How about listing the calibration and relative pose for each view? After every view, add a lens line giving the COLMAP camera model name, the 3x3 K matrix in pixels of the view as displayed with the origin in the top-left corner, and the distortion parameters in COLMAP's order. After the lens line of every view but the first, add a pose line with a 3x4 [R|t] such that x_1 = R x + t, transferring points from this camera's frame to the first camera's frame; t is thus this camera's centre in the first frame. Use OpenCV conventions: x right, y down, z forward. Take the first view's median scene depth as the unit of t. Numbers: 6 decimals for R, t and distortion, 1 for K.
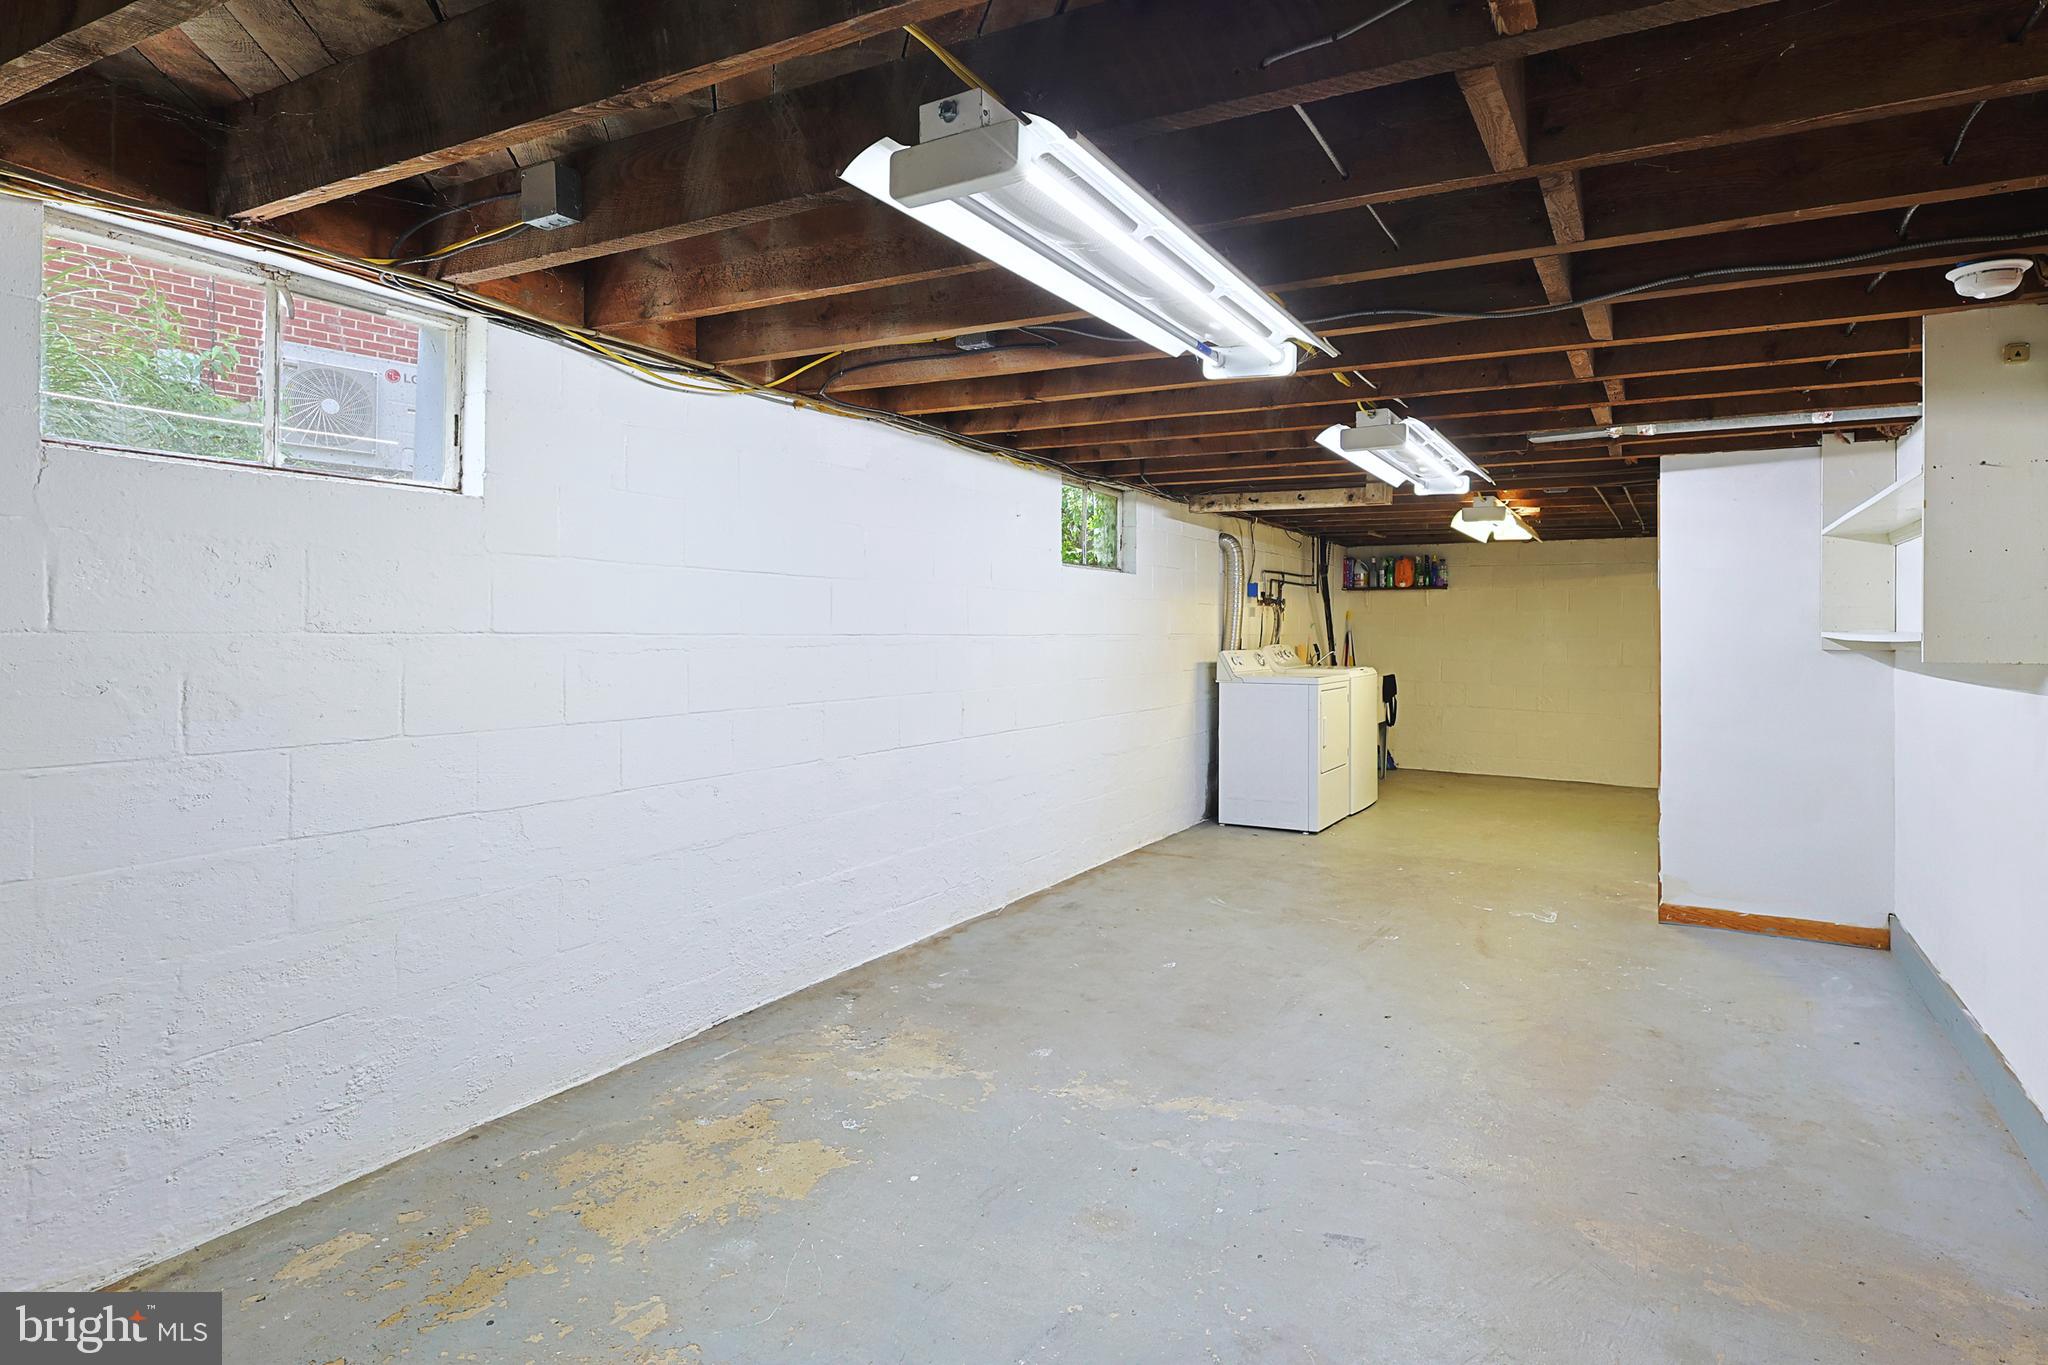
lens RADIAL K [[1096.6, 0, 1092.1], [0, 1096.6, 626.7], [0, 0, 1]] dist [-0.000711, 0.001072]
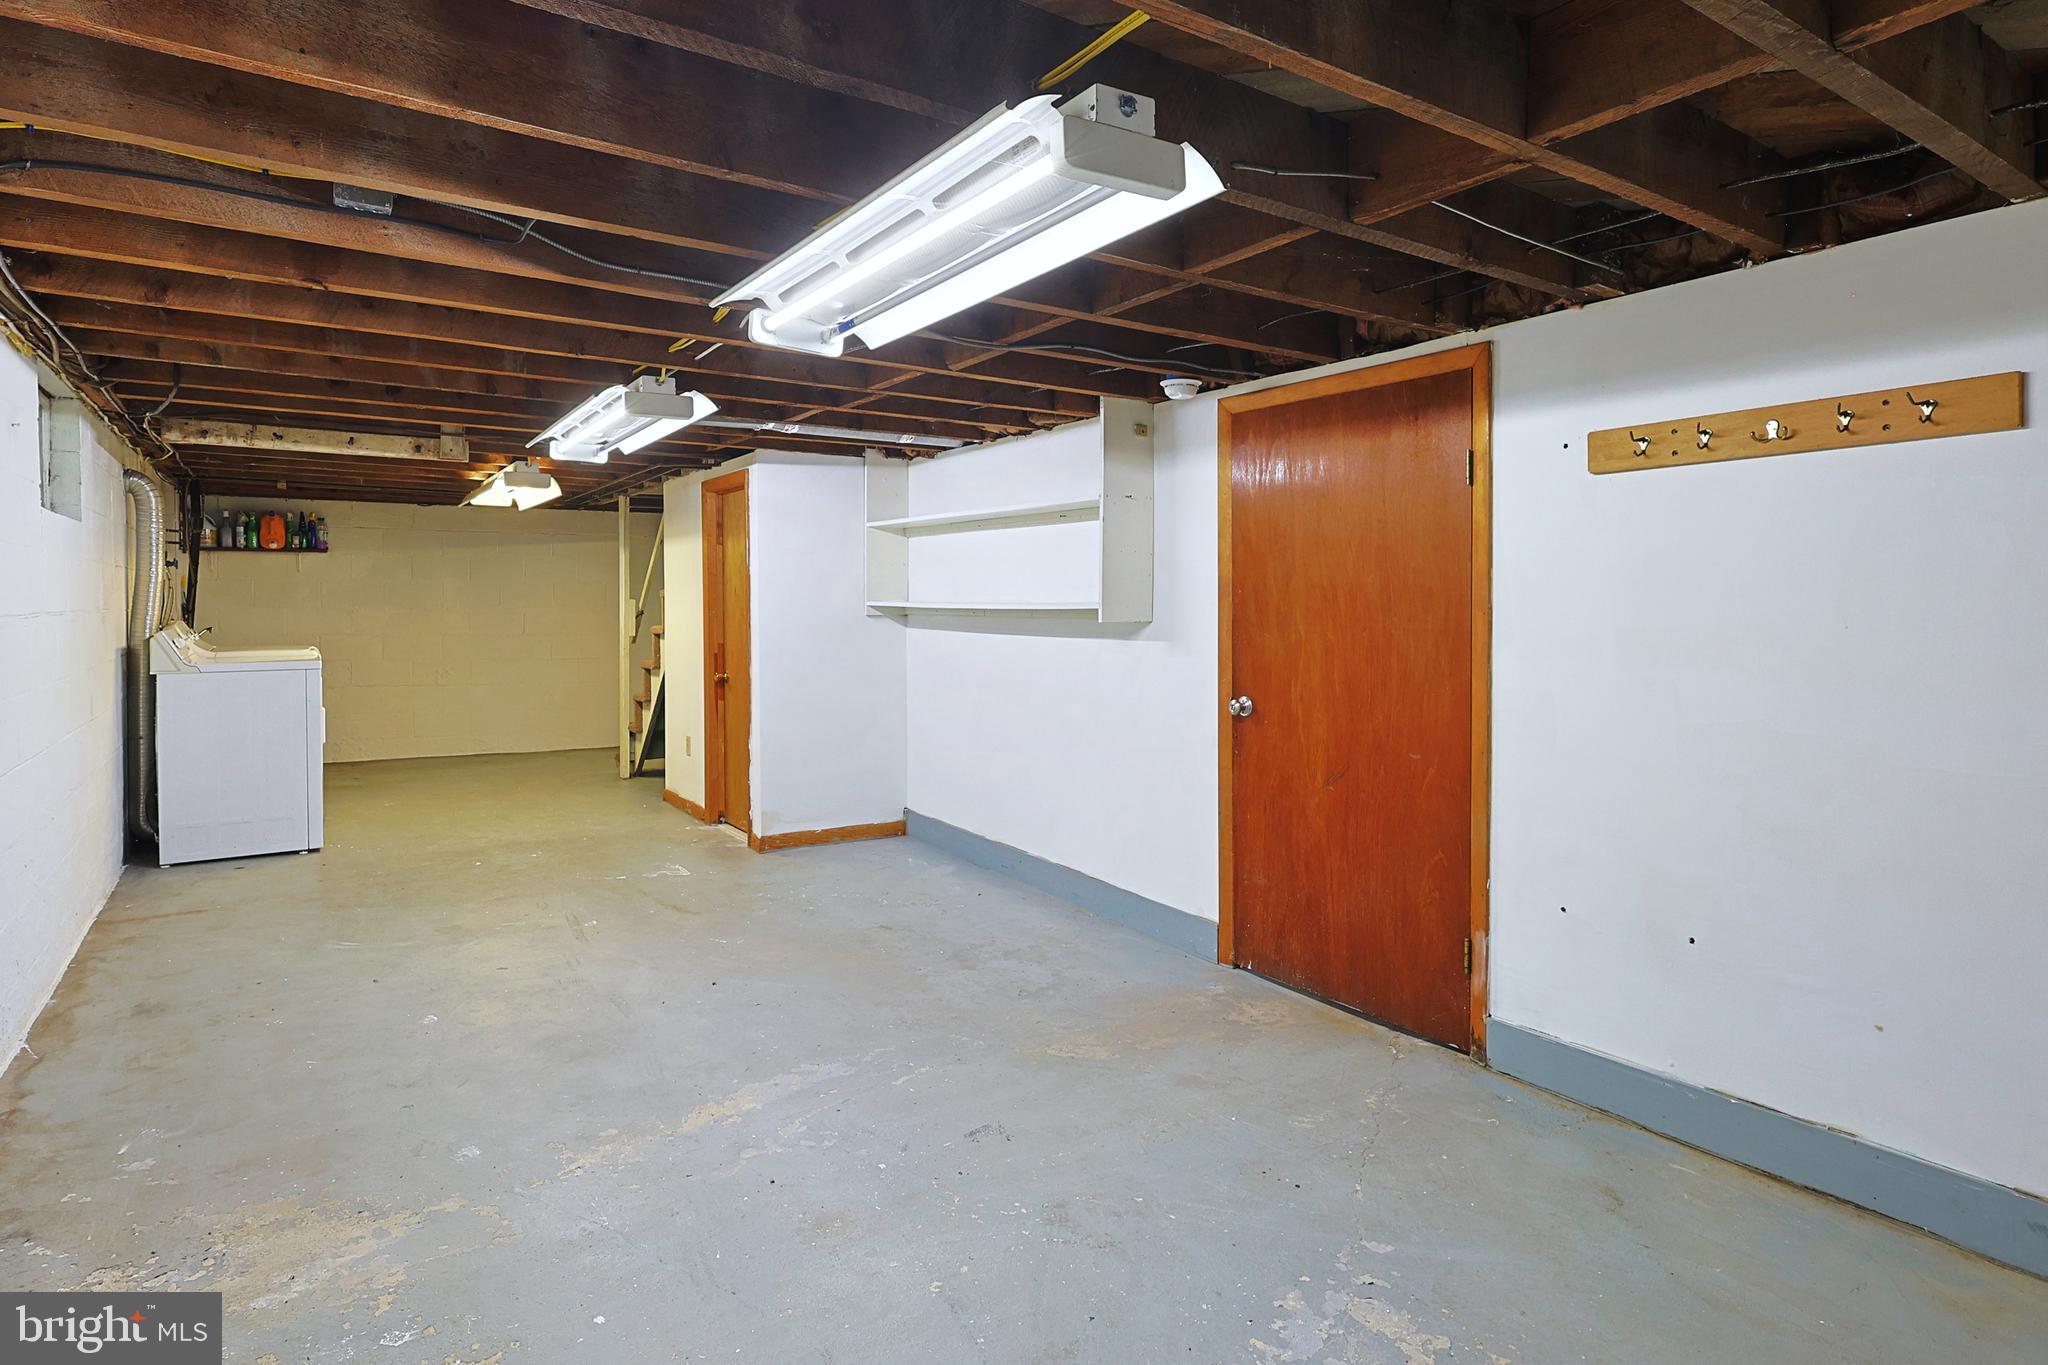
lens RADIAL K [[1113.3, 0, 1015.5], [0, 1113.3, 622.1], [0, 0, 1]] dist [0.003164, 0.000916]
pose [[0.481086, -0.023334, 0.876363, -0.538552], [0.000476, 0.999653, 0.026356, -0.007230], [-0.876673, -0.012263, 0.480930, 0.285043]]
